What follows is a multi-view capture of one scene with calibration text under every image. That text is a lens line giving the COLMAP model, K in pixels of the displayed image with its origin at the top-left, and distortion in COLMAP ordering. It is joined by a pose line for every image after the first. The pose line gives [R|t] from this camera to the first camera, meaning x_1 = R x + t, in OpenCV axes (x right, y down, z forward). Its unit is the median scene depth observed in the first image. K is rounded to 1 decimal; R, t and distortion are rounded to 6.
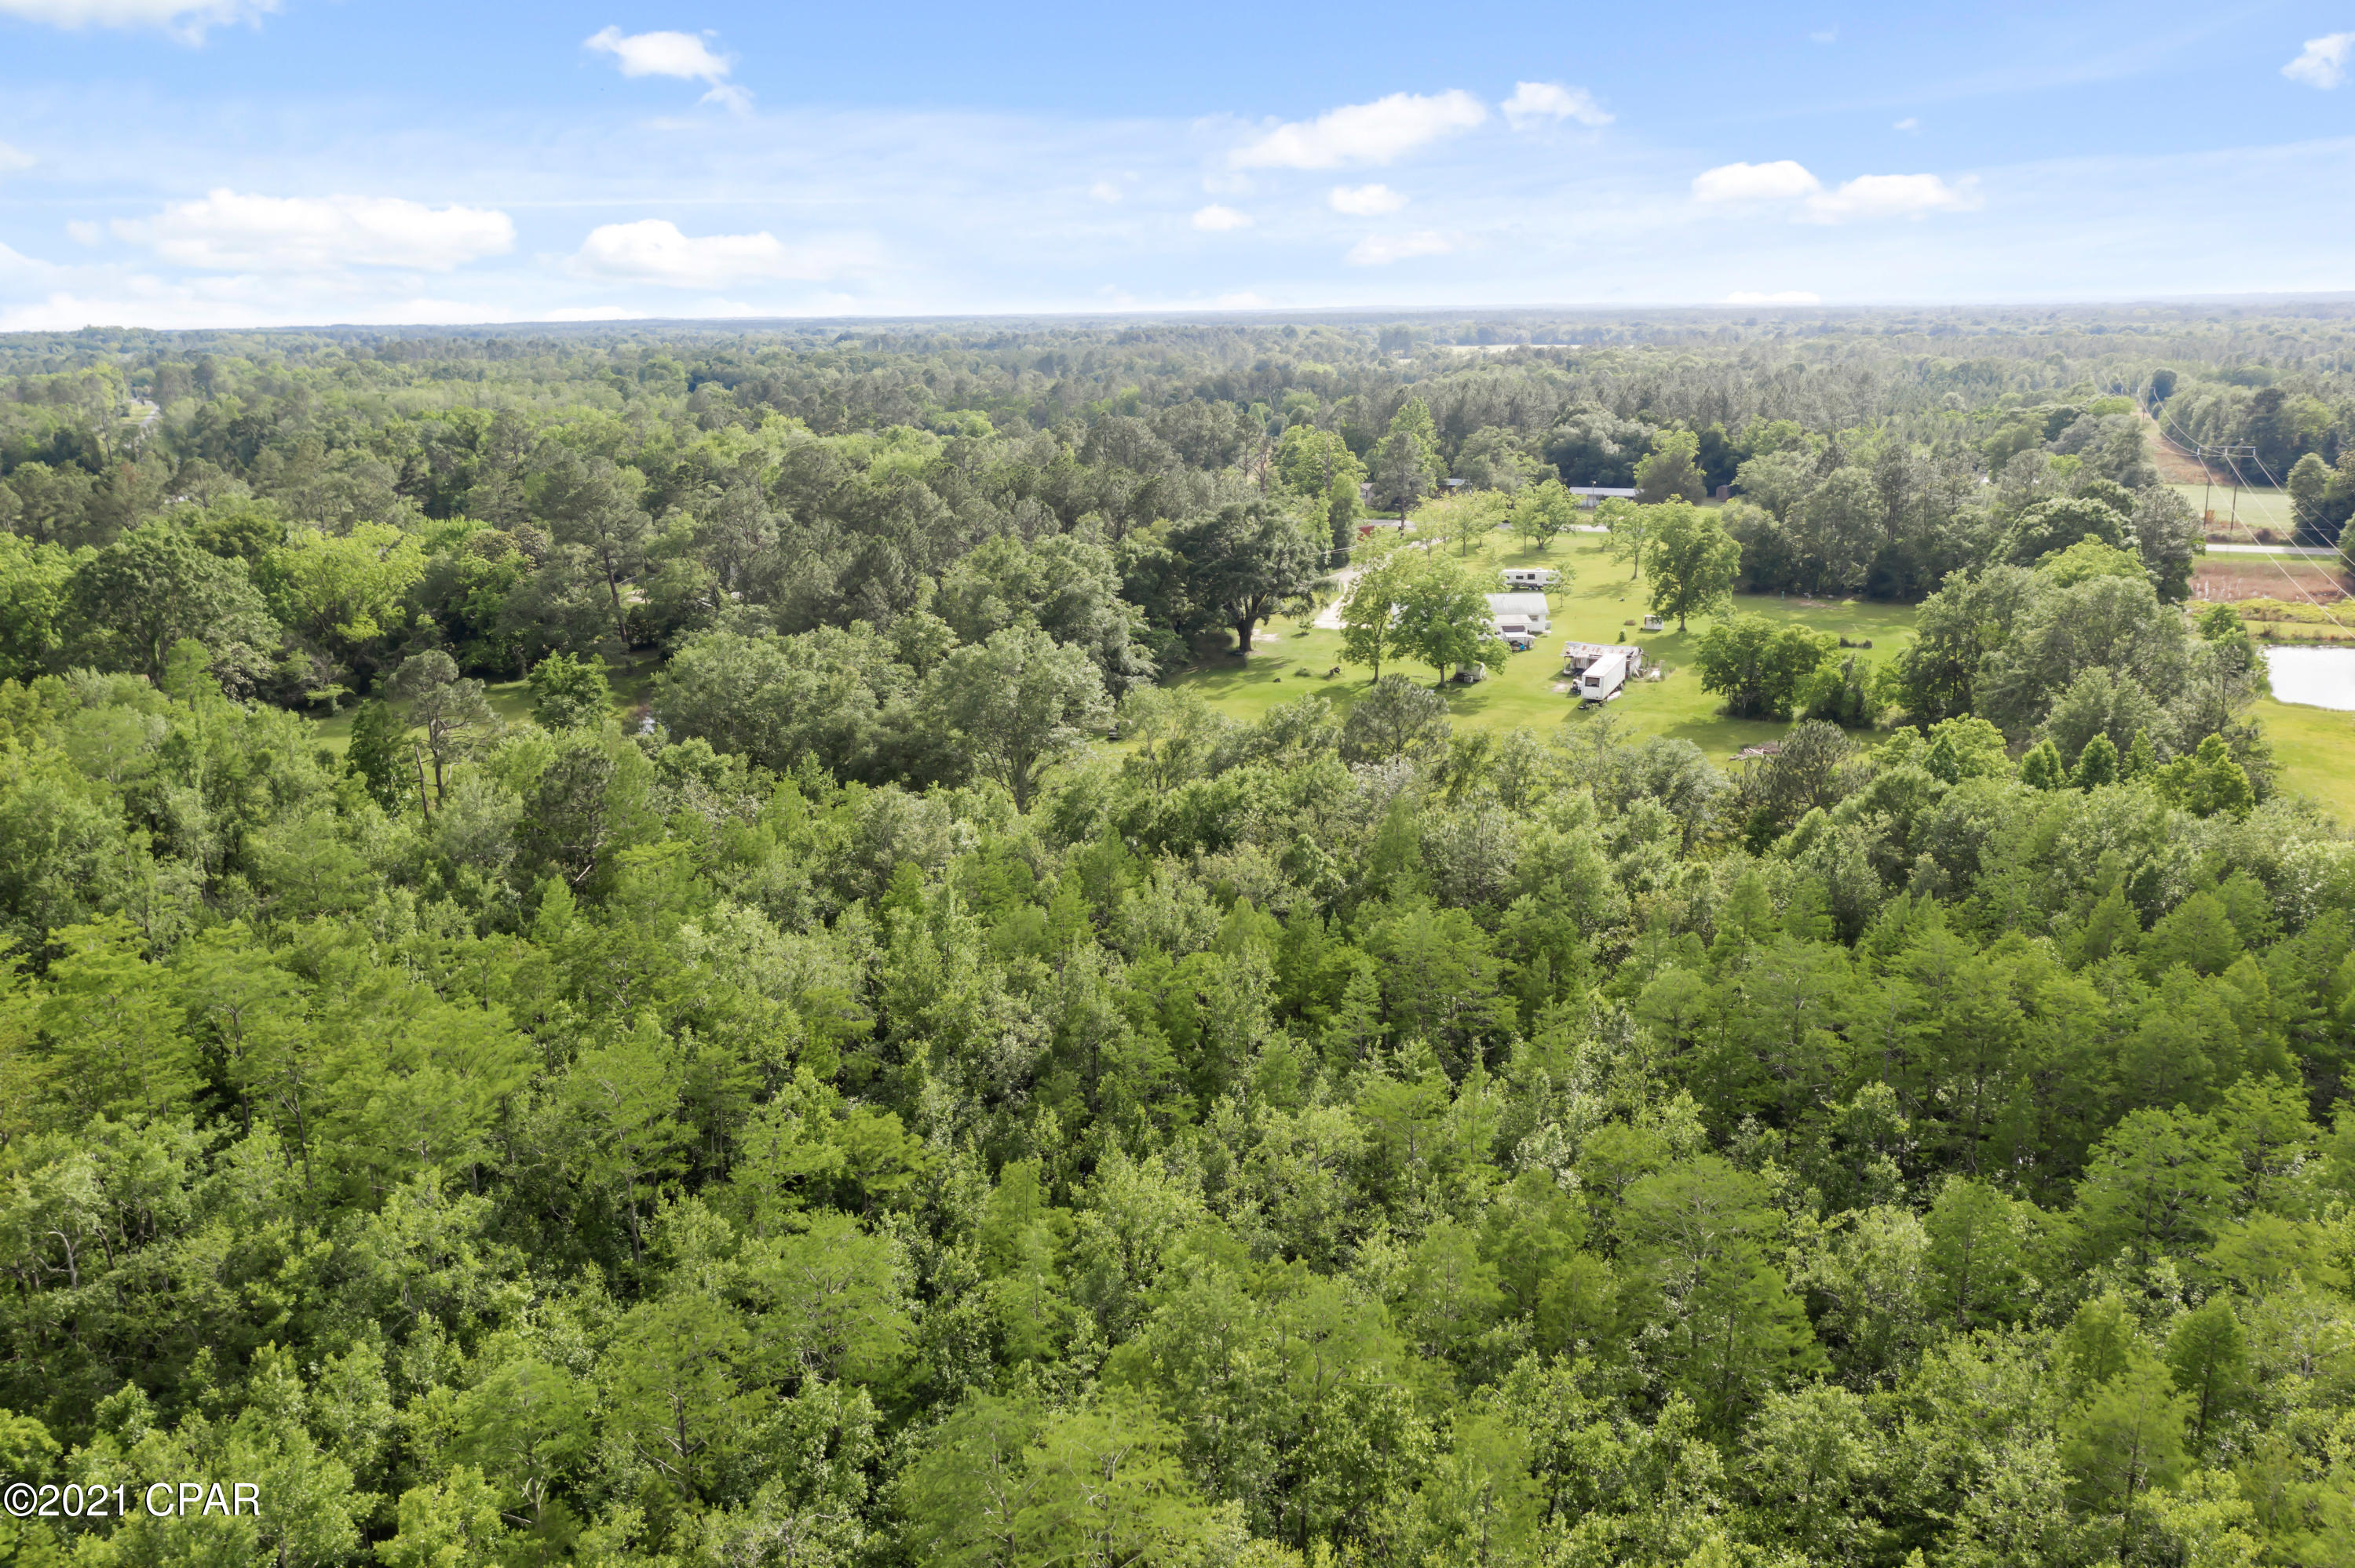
lens RADIAL K [[1969.2, 0, 1177.5], [0, 1969.2, 784.0], [0, 0, 1]] dist [-0.017945, -0.003969]
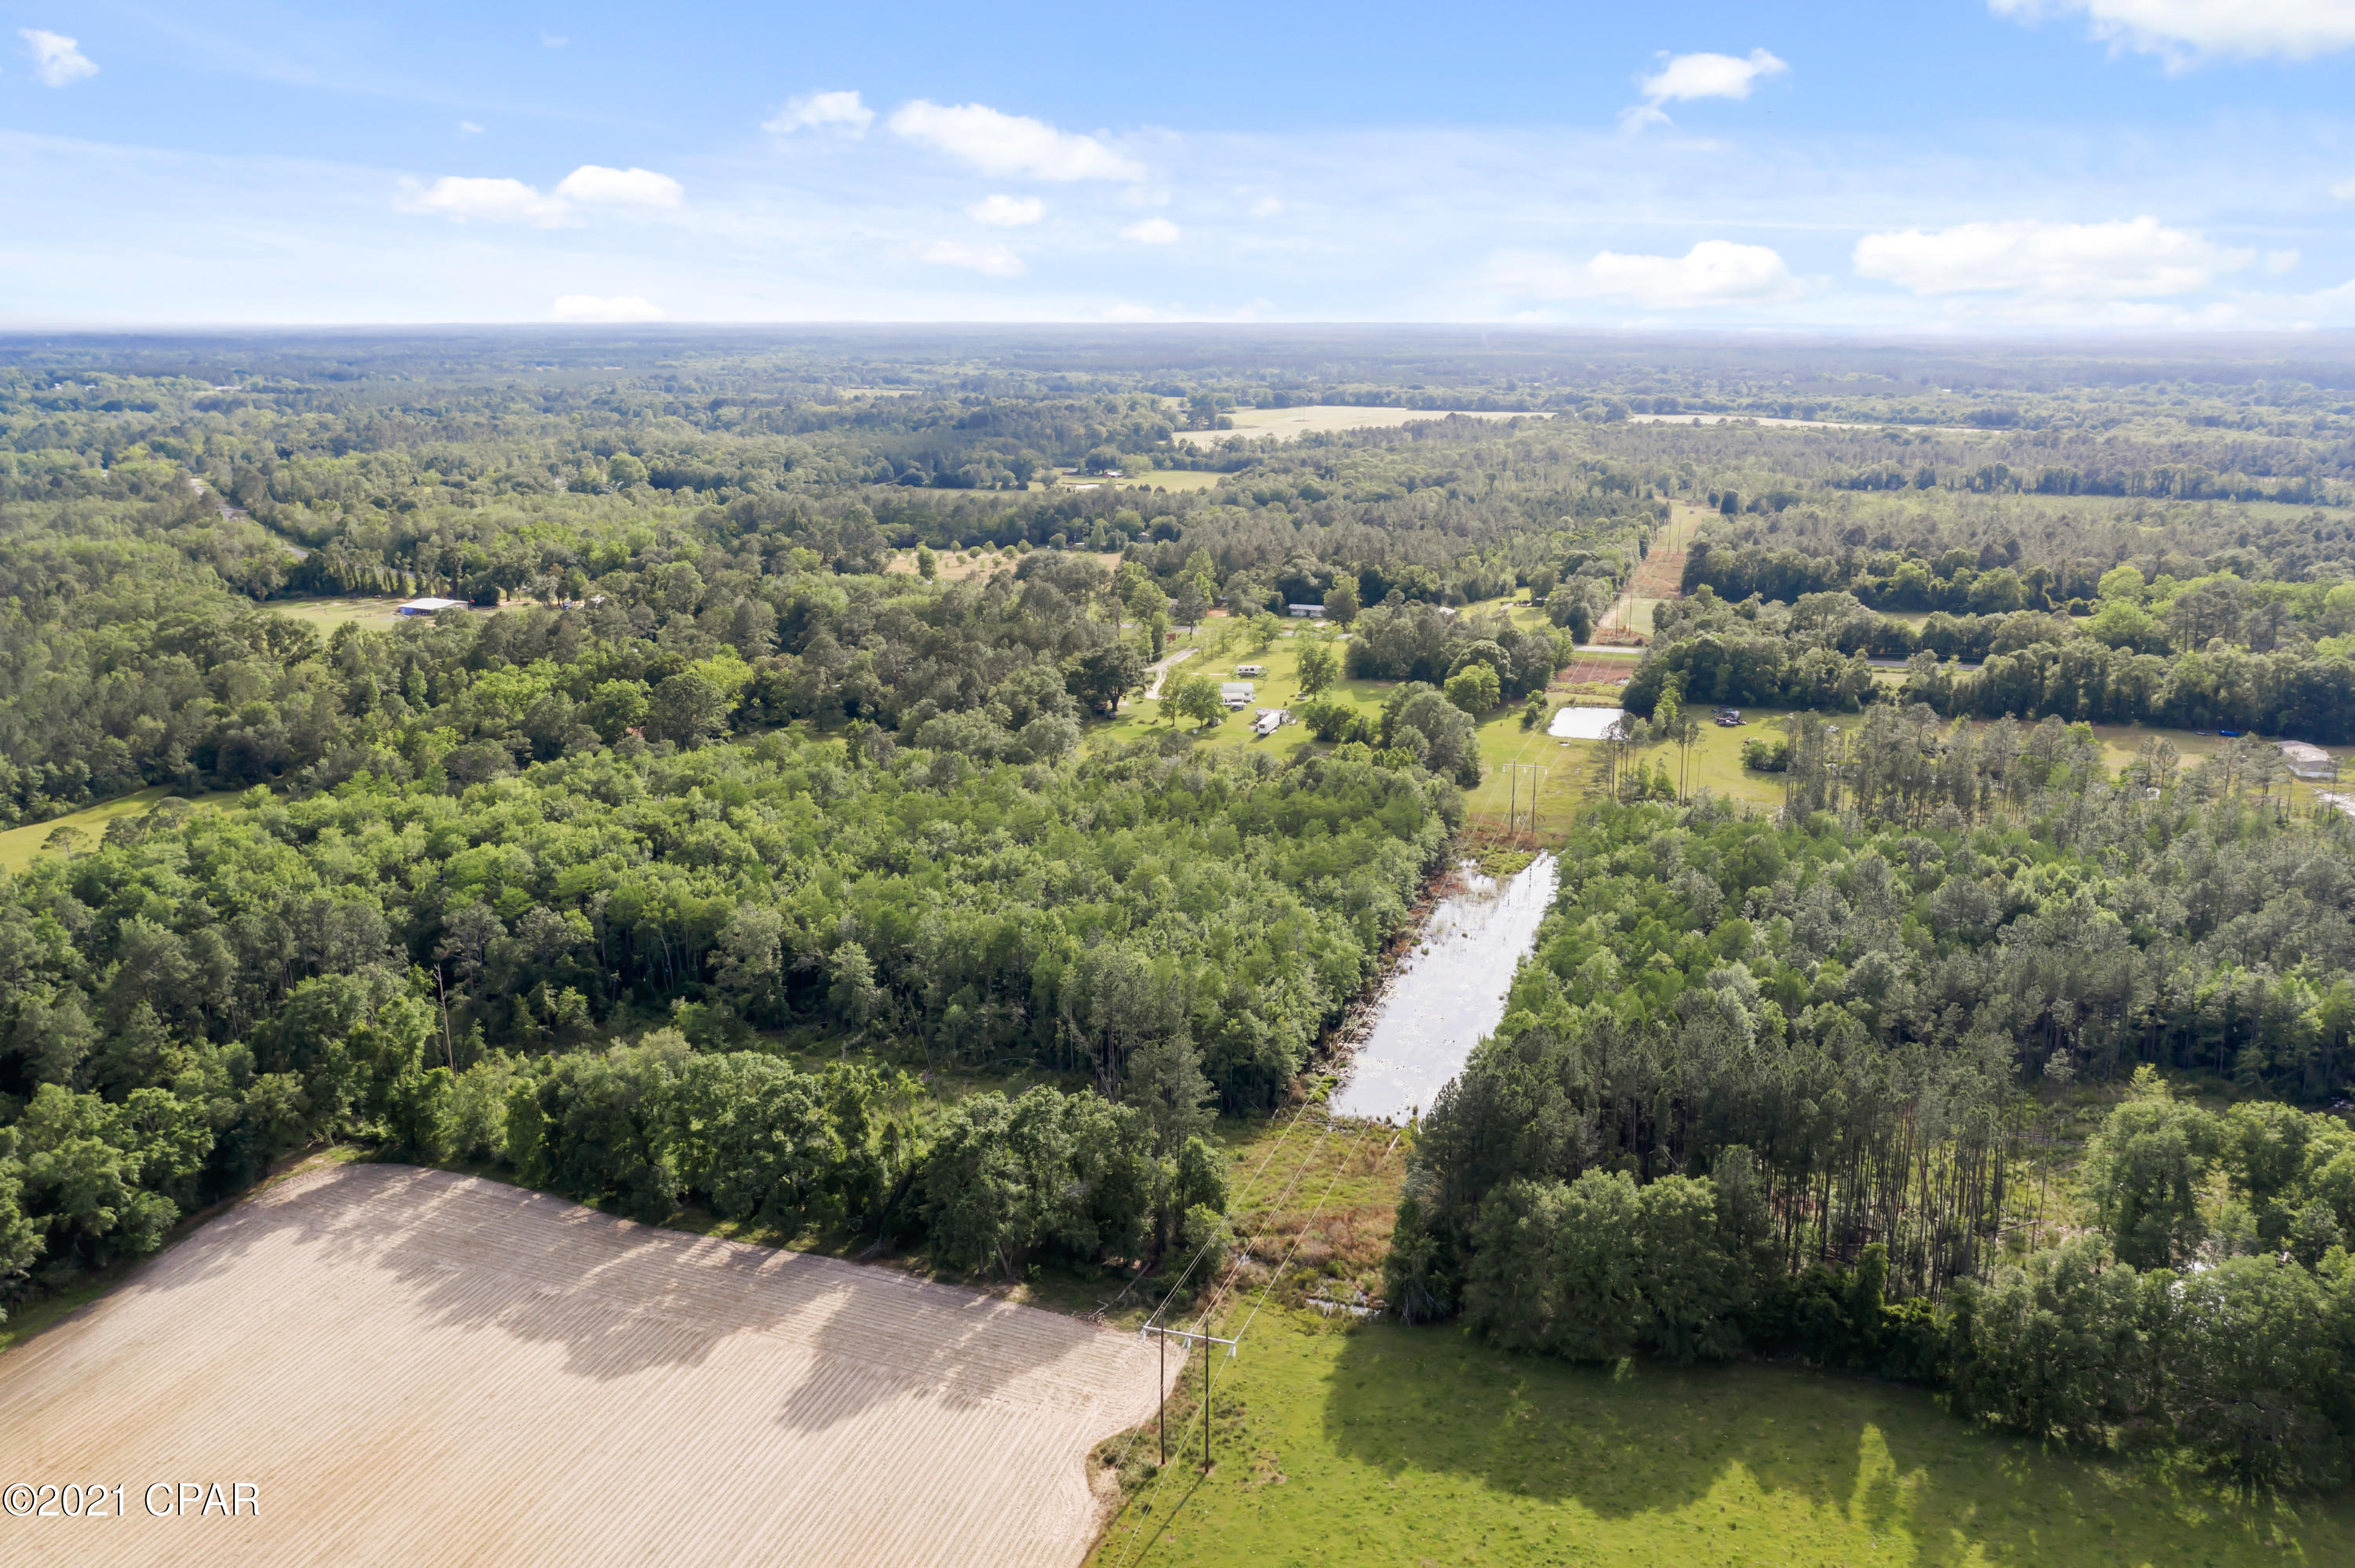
lens RADIAL K [[1969.2, 0, 1177.5], [0, 1969.2, 784.0], [0, 0, 1]] dist [-0.017945, -0.003969]
pose [[0.995642, -0.007526, 0.092953, -0.105453], [0.008243, 0.999939, -0.007331, 0.032134], [-0.092892, 0.008065, 0.995644, -1.249507]]
